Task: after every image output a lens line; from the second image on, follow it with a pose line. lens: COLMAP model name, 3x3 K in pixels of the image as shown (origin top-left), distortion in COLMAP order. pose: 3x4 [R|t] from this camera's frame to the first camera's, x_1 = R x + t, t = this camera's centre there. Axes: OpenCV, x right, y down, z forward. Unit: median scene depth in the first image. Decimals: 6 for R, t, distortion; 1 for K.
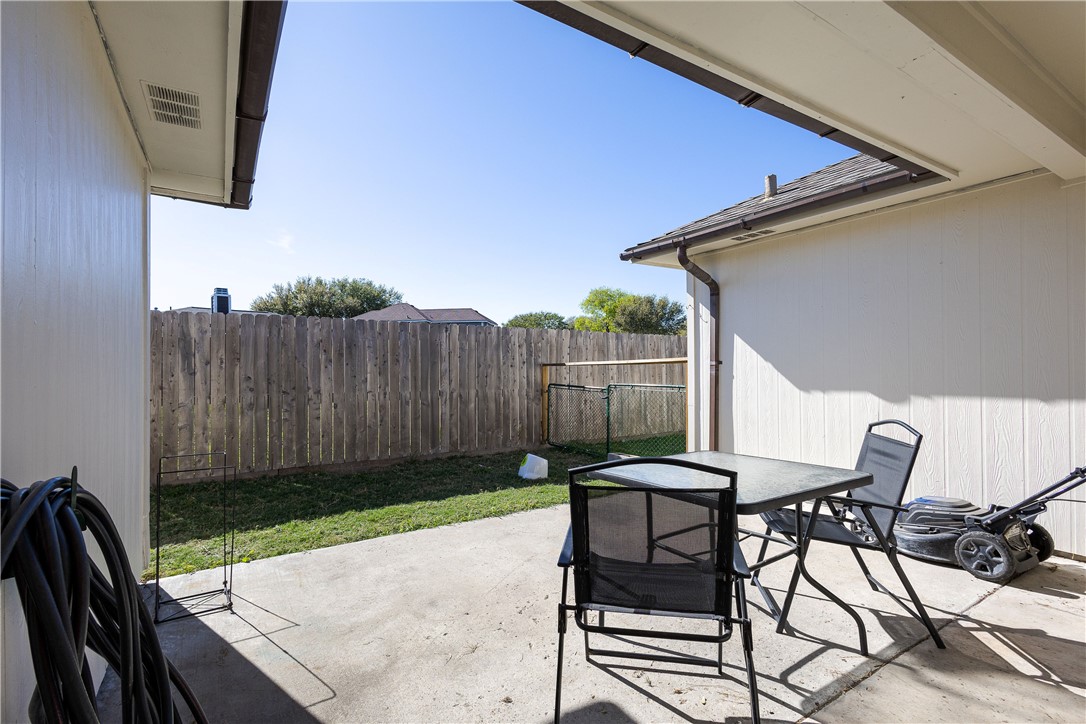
lens RADIAL K [[510.5, 0, 541.6], [0, 510.5, 363.0], [0, 0, 1]] dist [0.010920, -0.003095]
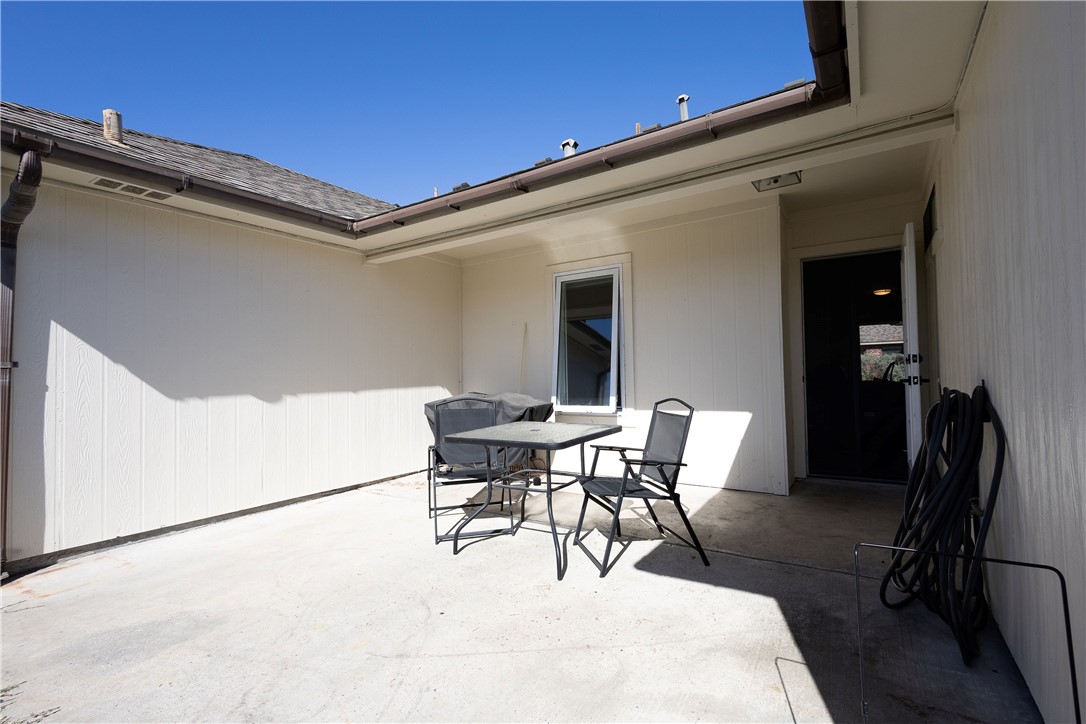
lens RADIAL K [[510.5, 0, 538.8], [0, 510.5, 360.3], [0, 0, 1]] dist [0.010920, -0.003095]
pose [[-0.417883, 0.041088, 0.907571, -0.604346], [0.018482, 0.999155, -0.036725, 0.037370], [-0.908313, 0.001427, -0.418289, 0.967842]]
